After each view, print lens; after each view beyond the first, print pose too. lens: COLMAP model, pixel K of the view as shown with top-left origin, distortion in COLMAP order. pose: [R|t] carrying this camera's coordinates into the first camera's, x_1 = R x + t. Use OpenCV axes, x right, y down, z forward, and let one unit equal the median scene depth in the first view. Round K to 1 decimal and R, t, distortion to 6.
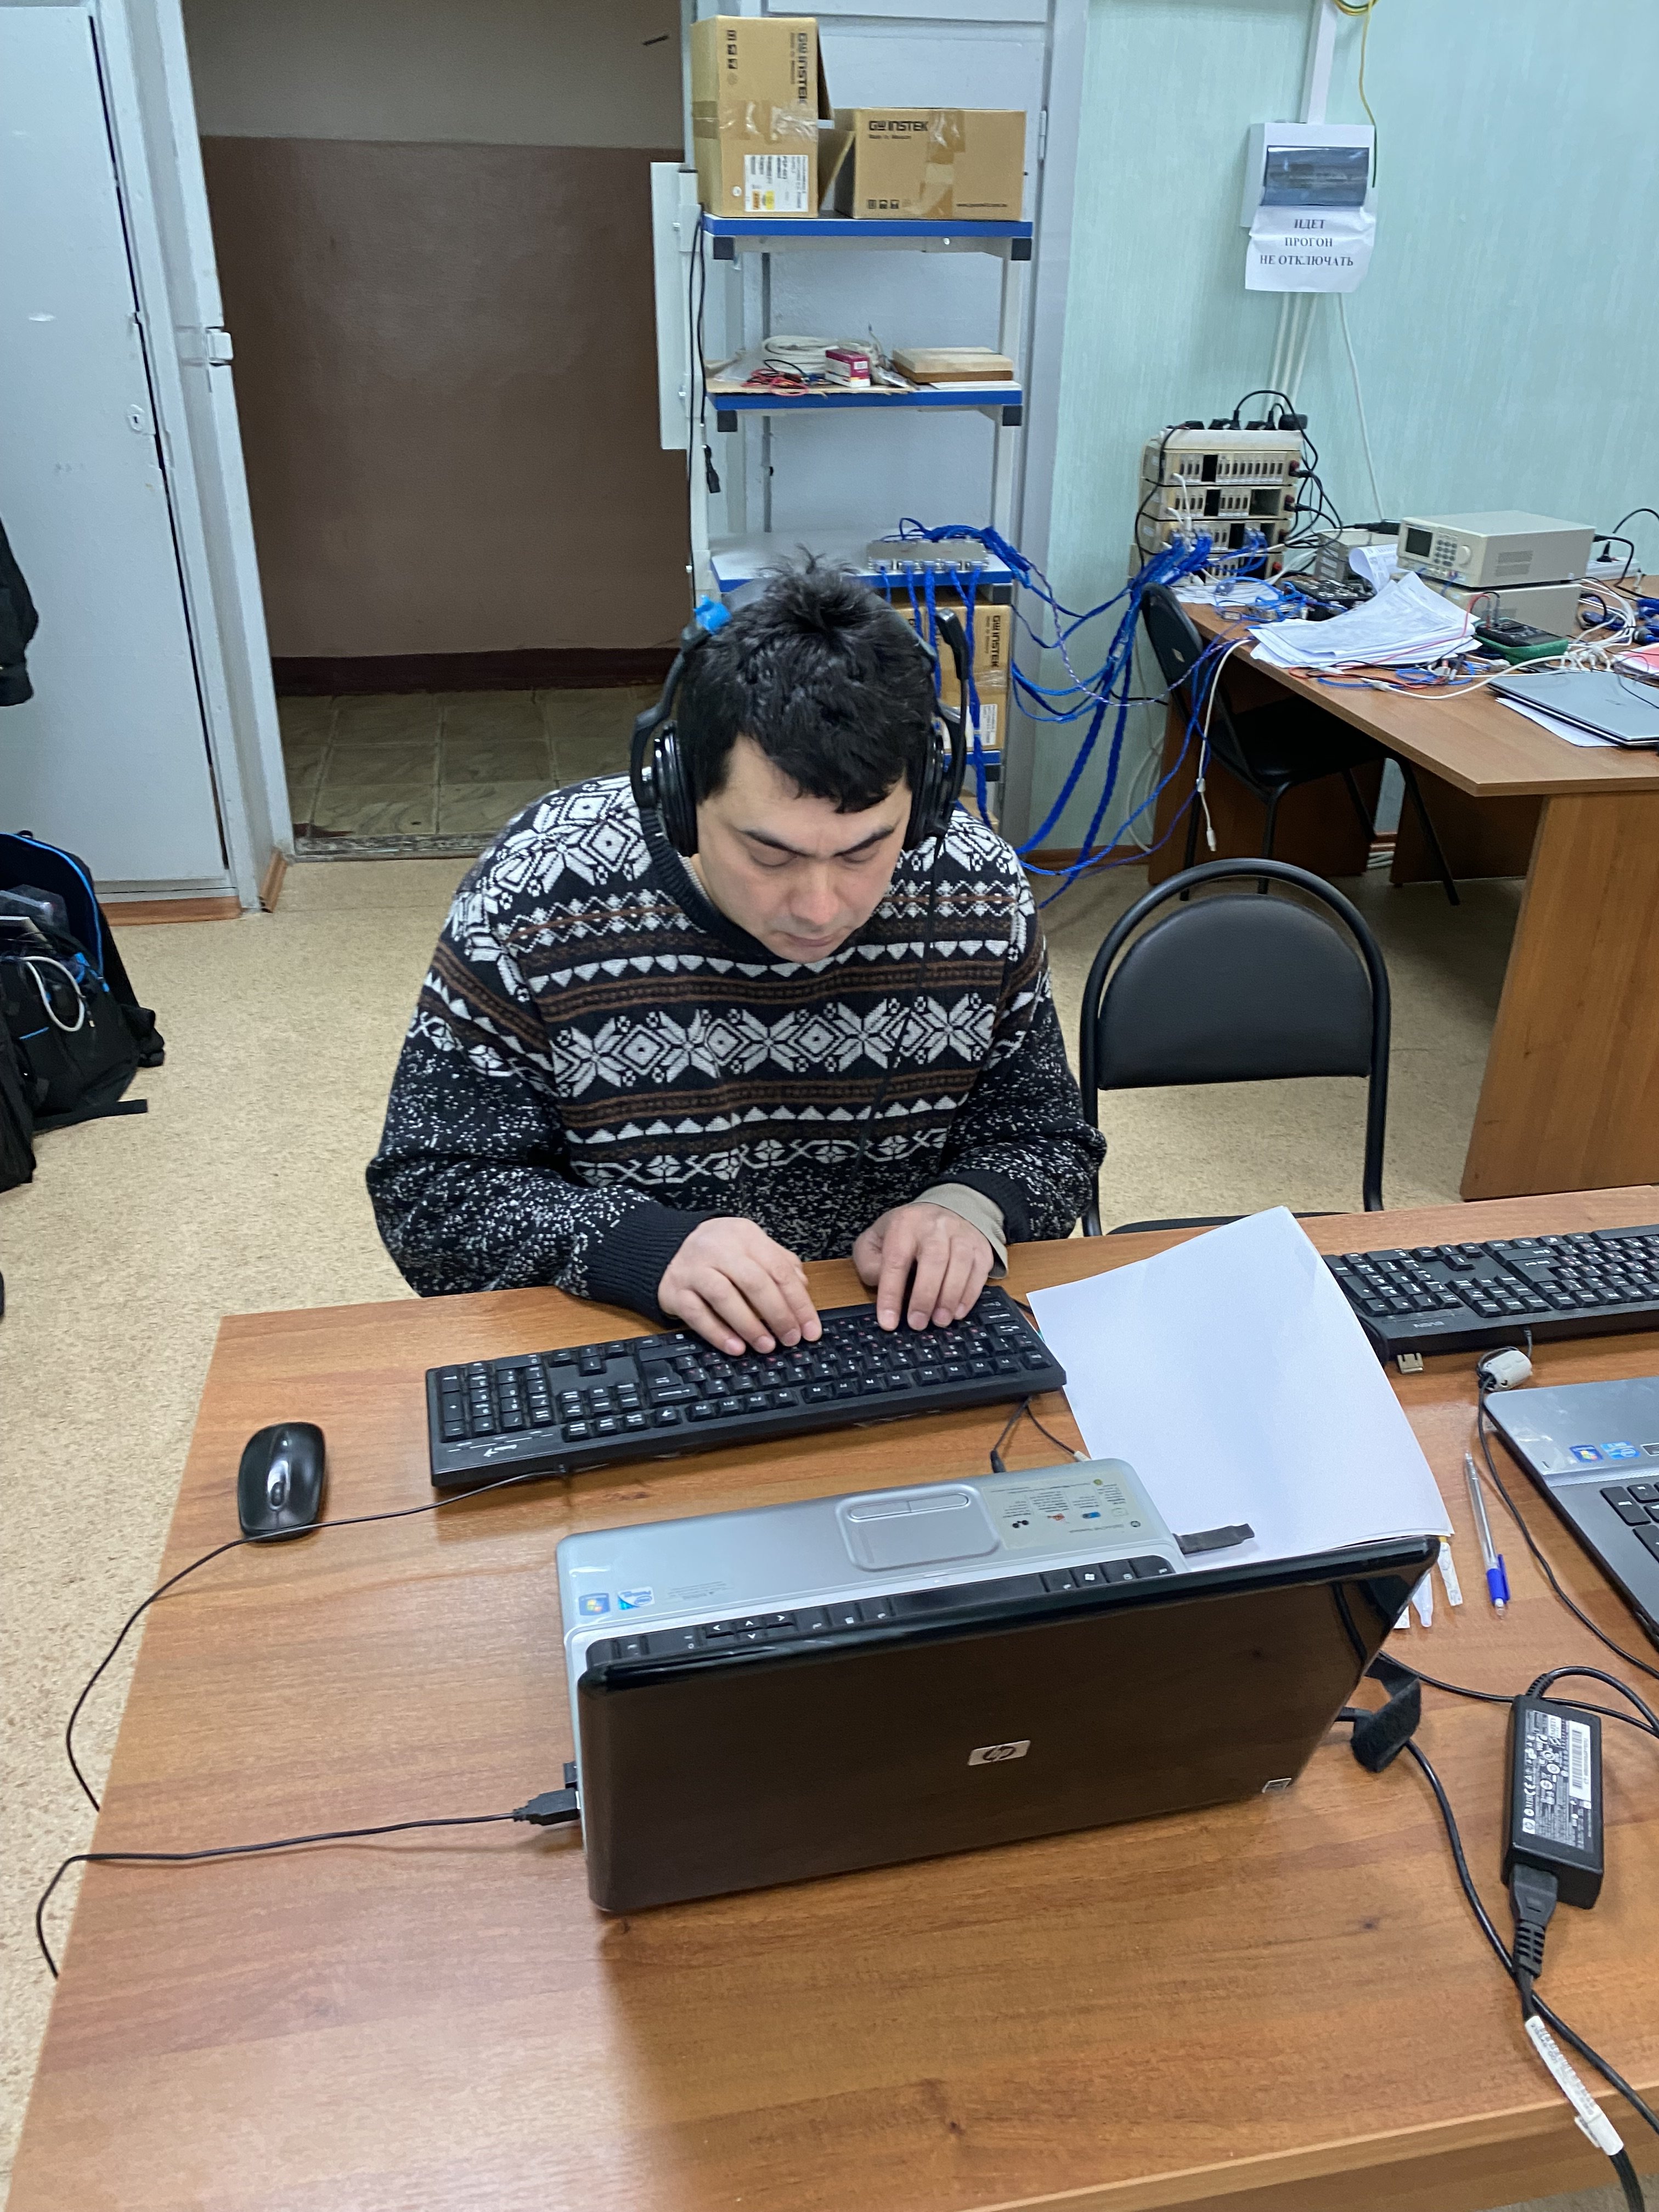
lens RADIAL K [[1760.0, 0, 849.4], [0, 1760.0, 1111.6], [0, 0, 1]] dist [-0.016707, 0.015201]
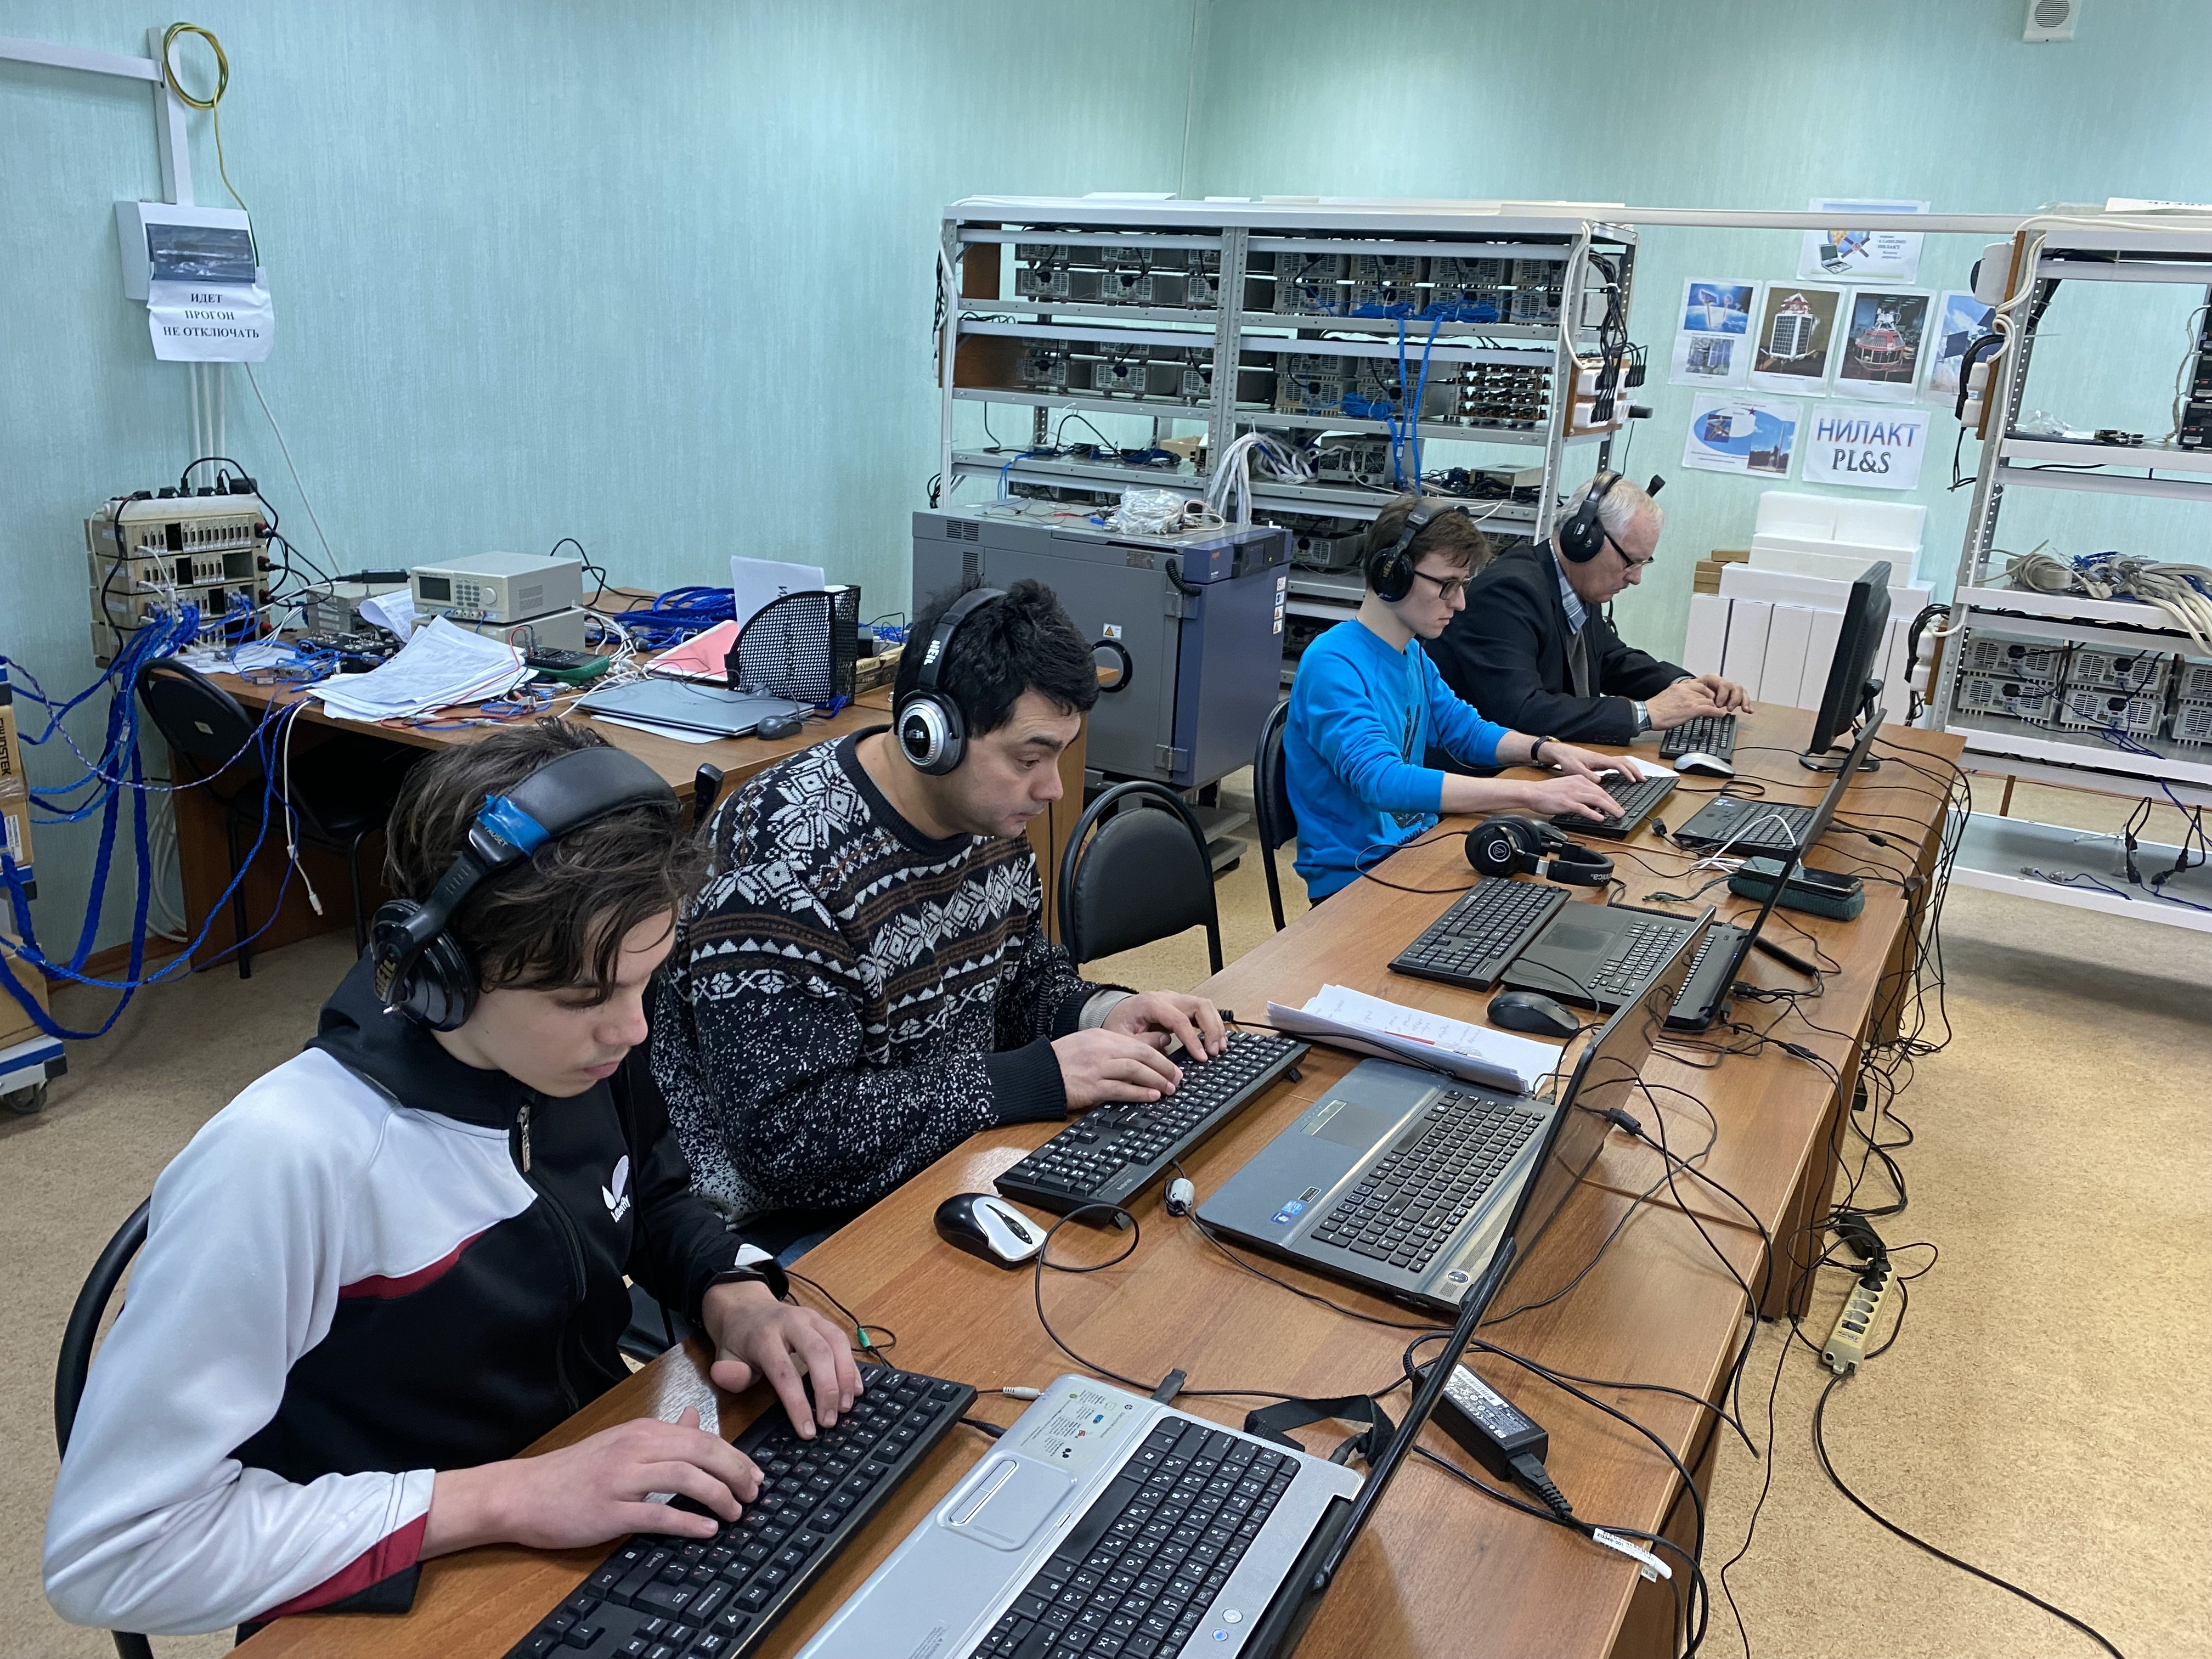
lens RADIAL K [[1760.0, 0, 1123.6], [0, 1760.0, 812.8], [0, 0, 1]] dist [-0.016707, 0.015201]
pose [[0.635510, -0.195437, 0.746948, -0.251173], [0.317855, 0.947874, -0.022424, -0.046299], [-0.703631, 0.251672, 0.664504, 0.047775]]
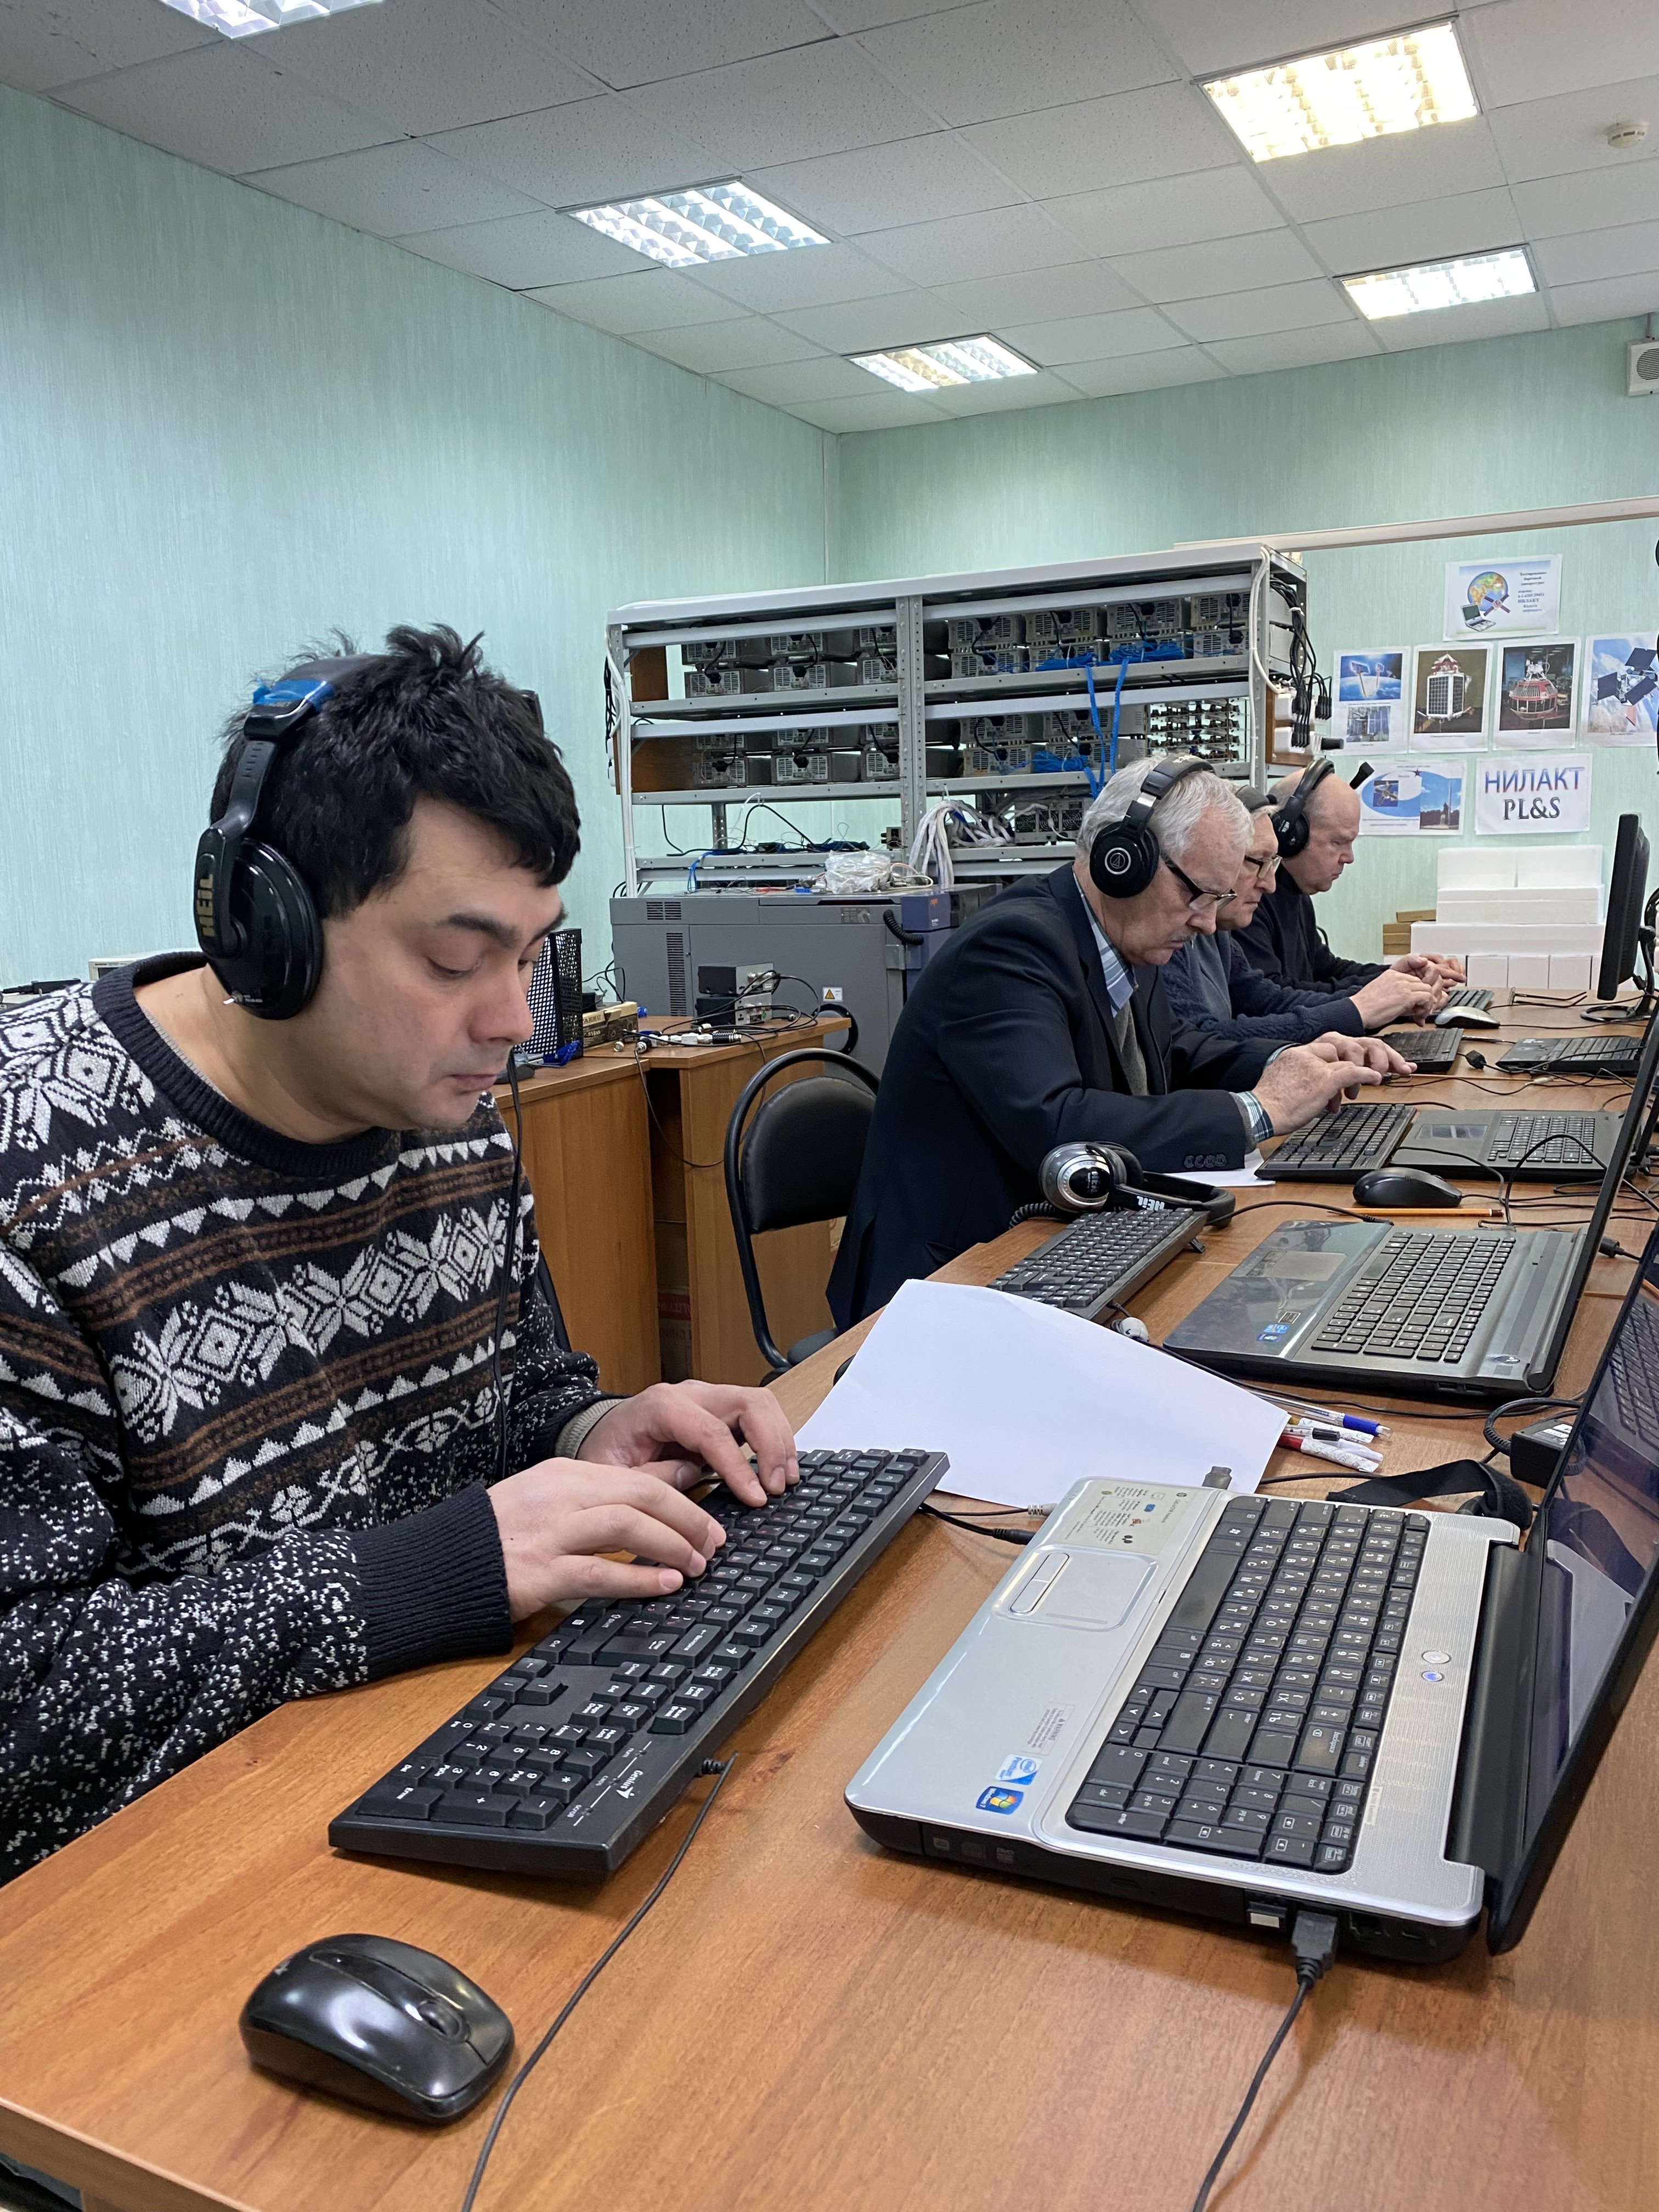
lens RADIAL K [[1760.0, 0, 873.7], [0, 1760.0, 1098.8], [0, 0, 1]] dist [-0.016707, 0.015201]
pose [[0.576626, -0.161510, 0.800885, -0.247605], [0.414610, 0.902510, -0.116509, 0.031242], [-0.703989, 0.399237, 0.587375, 0.187907]]
